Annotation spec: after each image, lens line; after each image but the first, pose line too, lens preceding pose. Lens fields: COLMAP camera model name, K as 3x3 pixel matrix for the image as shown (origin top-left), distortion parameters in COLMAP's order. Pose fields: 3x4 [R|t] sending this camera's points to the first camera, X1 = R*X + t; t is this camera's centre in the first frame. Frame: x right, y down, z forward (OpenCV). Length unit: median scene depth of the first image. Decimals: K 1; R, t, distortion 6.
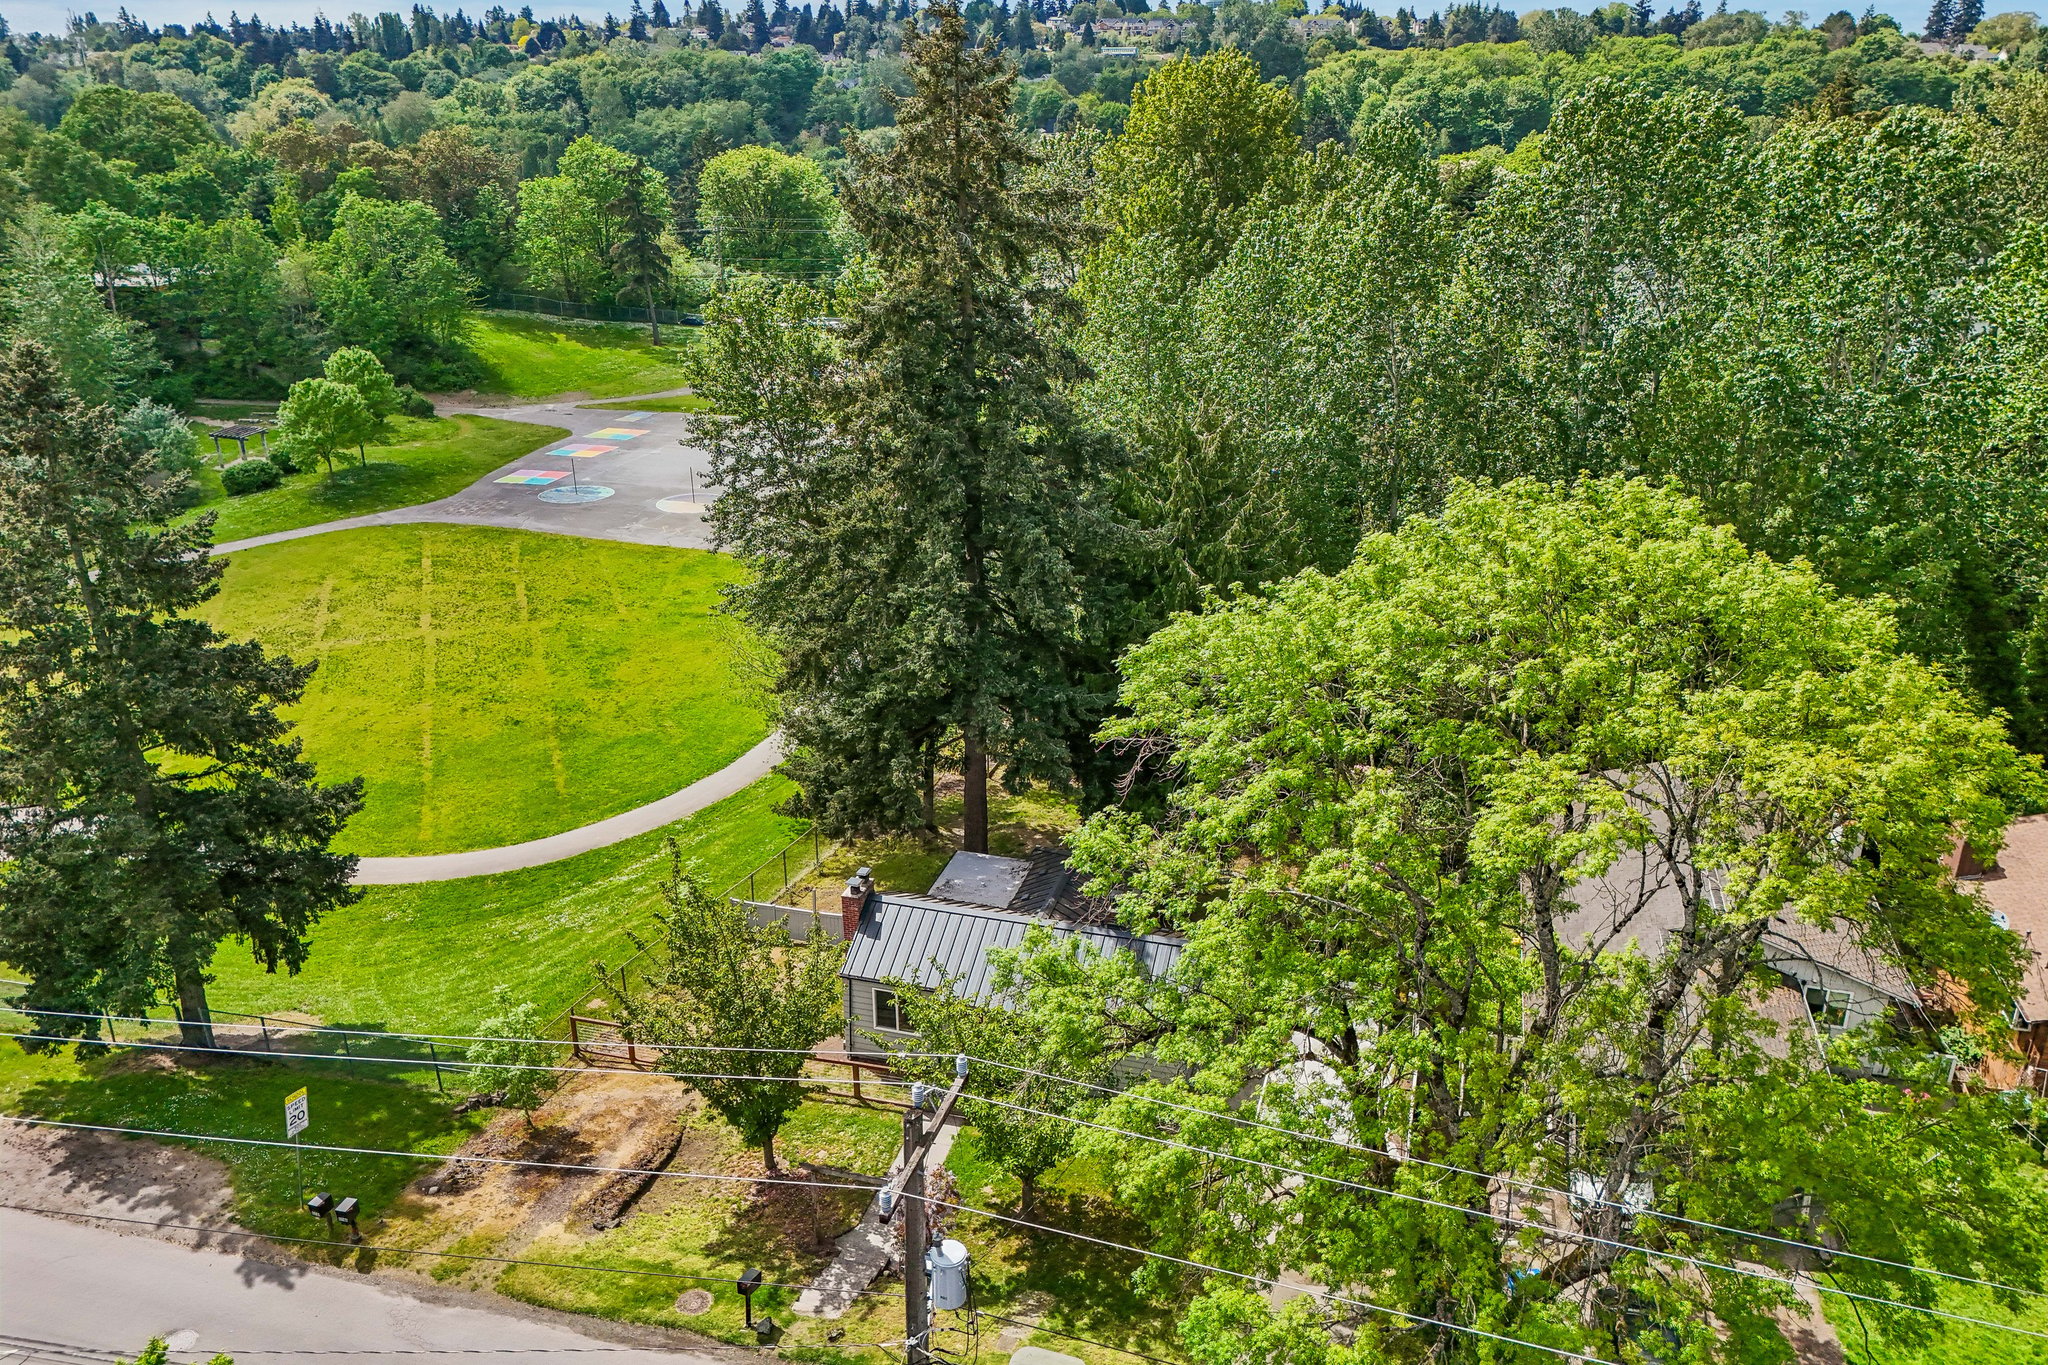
lens RADIAL K [[1503.7, 0, 1028.4], [0, 1503.7, 684.3], [0, 0, 1]] dist [0.057356, -0.050705]
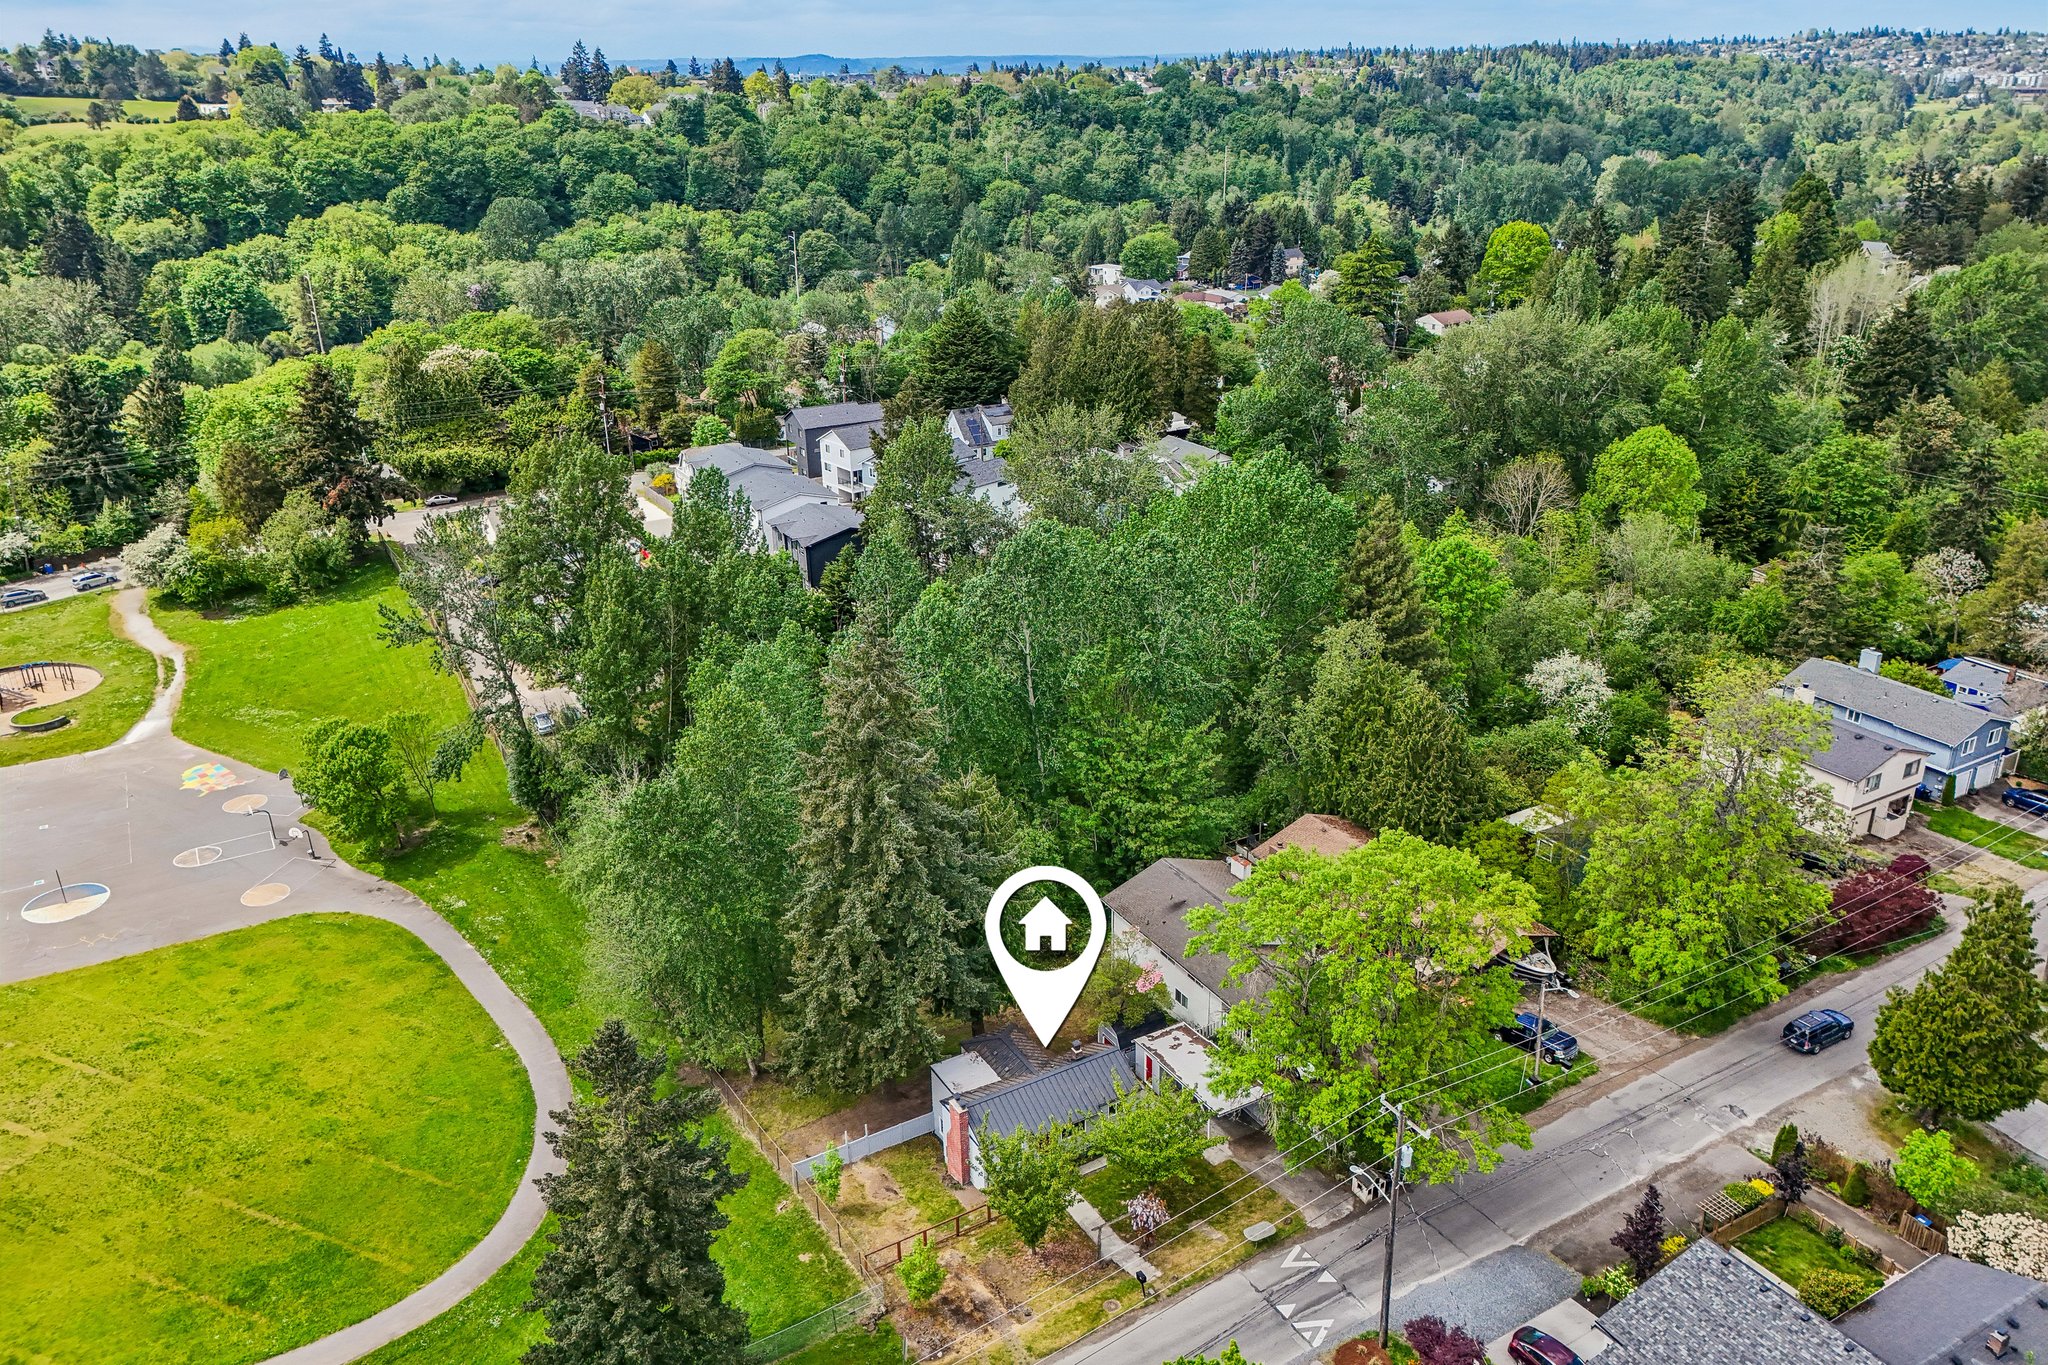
lens RADIAL K [[1503.7, 0, 1030.2], [0, 1503.7, 678.3], [0, 0, 1]] dist [0.057356, -0.050705]
pose [[0.687125, -0.278250, 0.671145, -0.447153], [0.278241, 0.954111, 0.110700, -0.209508], [-0.671149, 0.110675, 0.733014, -0.171234]]
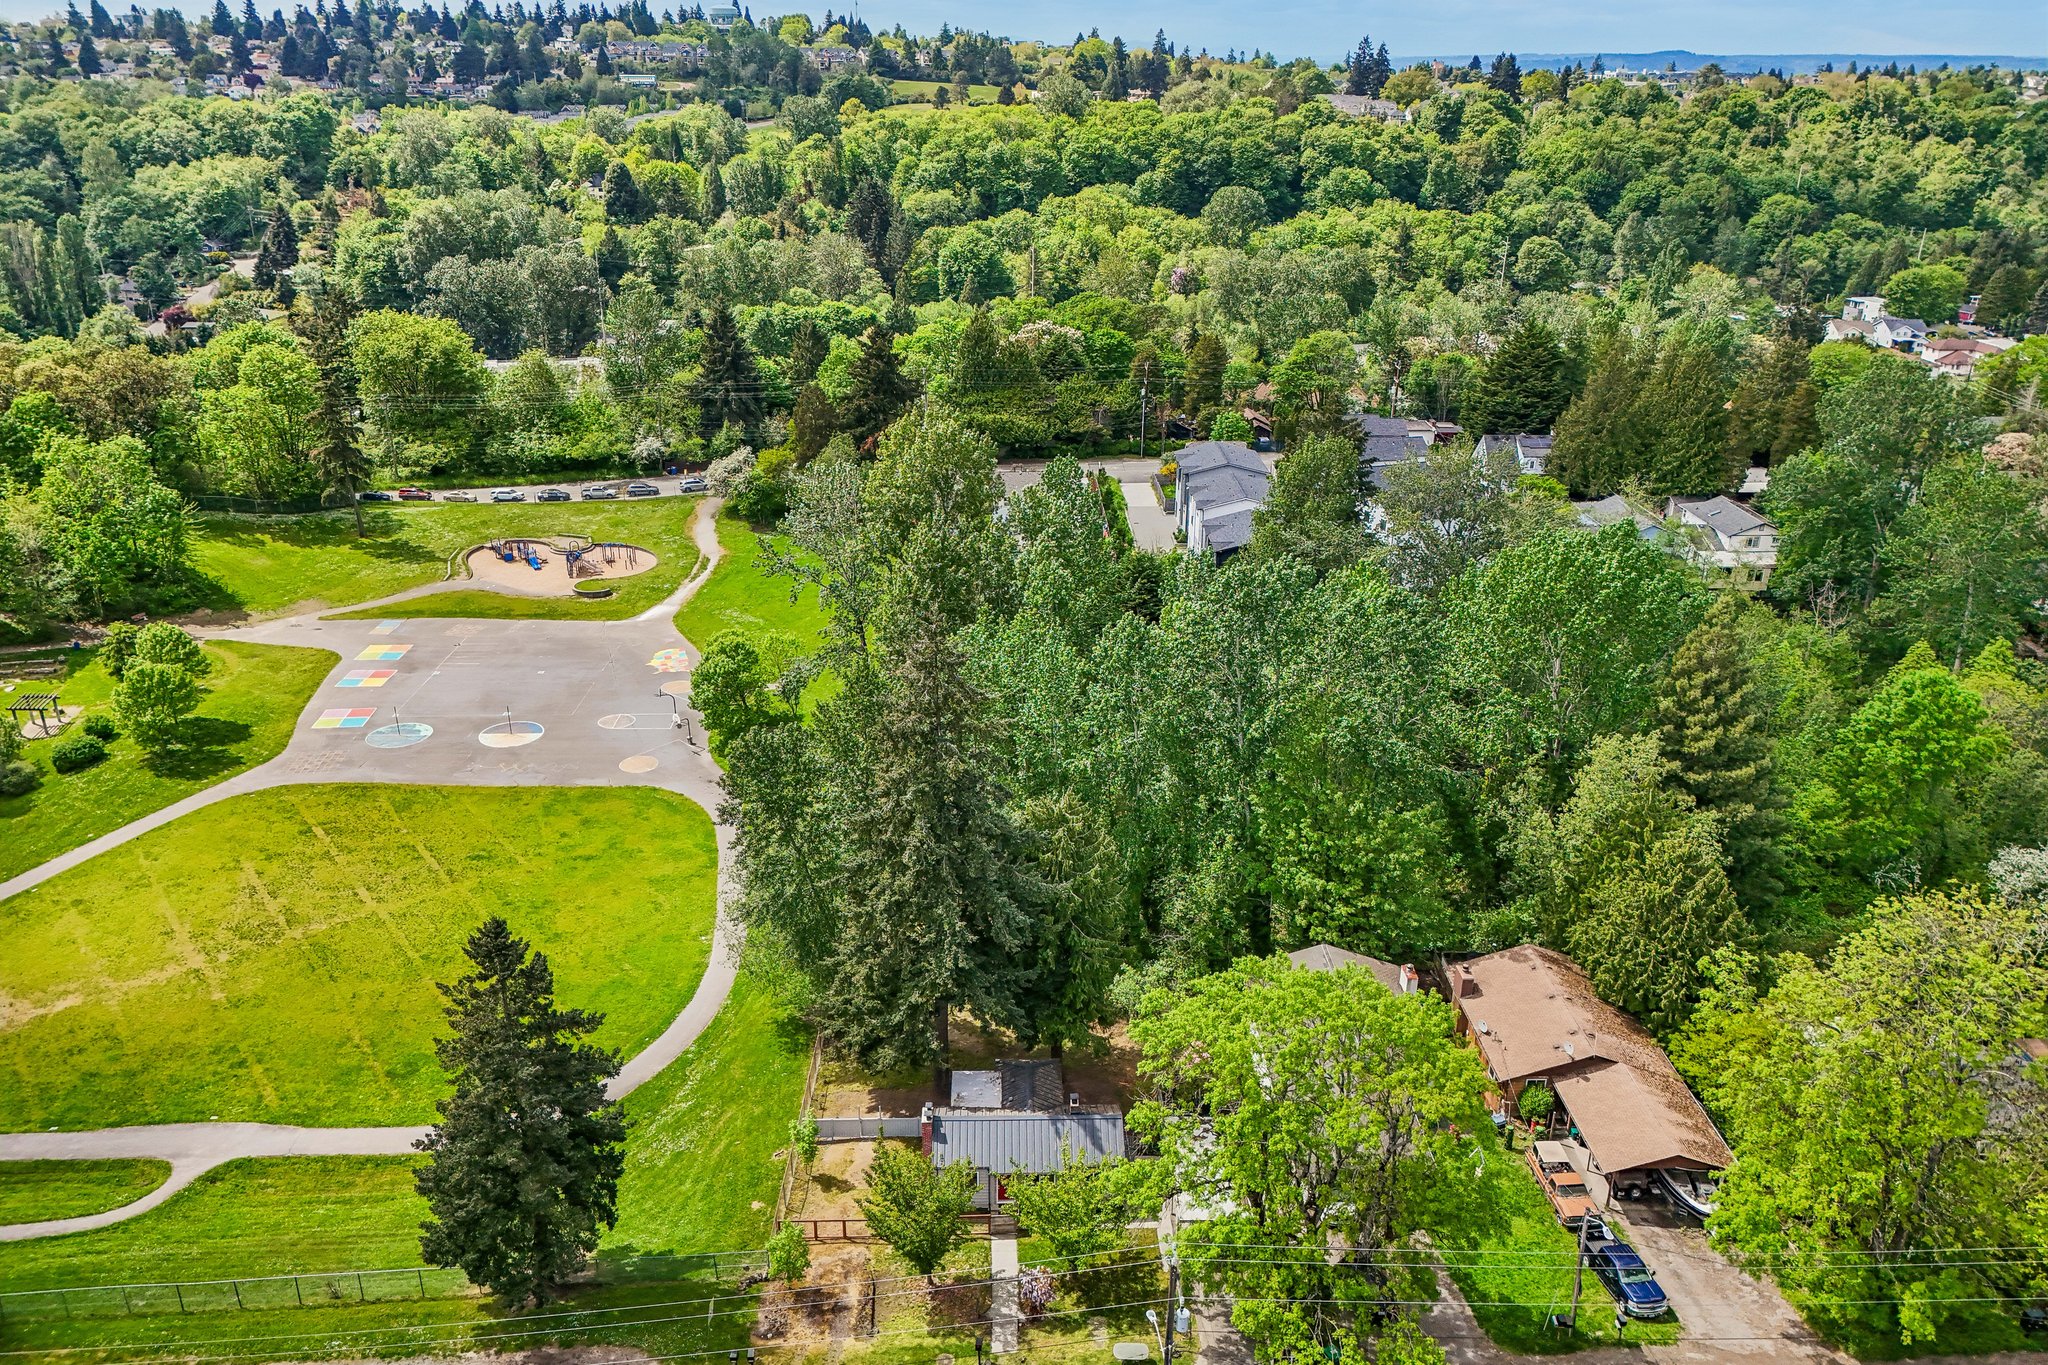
lens RADIAL K [[1503.7, 0, 1032.3], [0, 1503.7, 684.9], [0, 0, 1]] dist [0.057356, -0.050705]
pose [[0.952069, -0.105497, 0.287115, -0.181443], [0.101686, 0.994417, 0.028200, -0.162511], [-0.288487, 0.002347, 0.957481, -0.295920]]
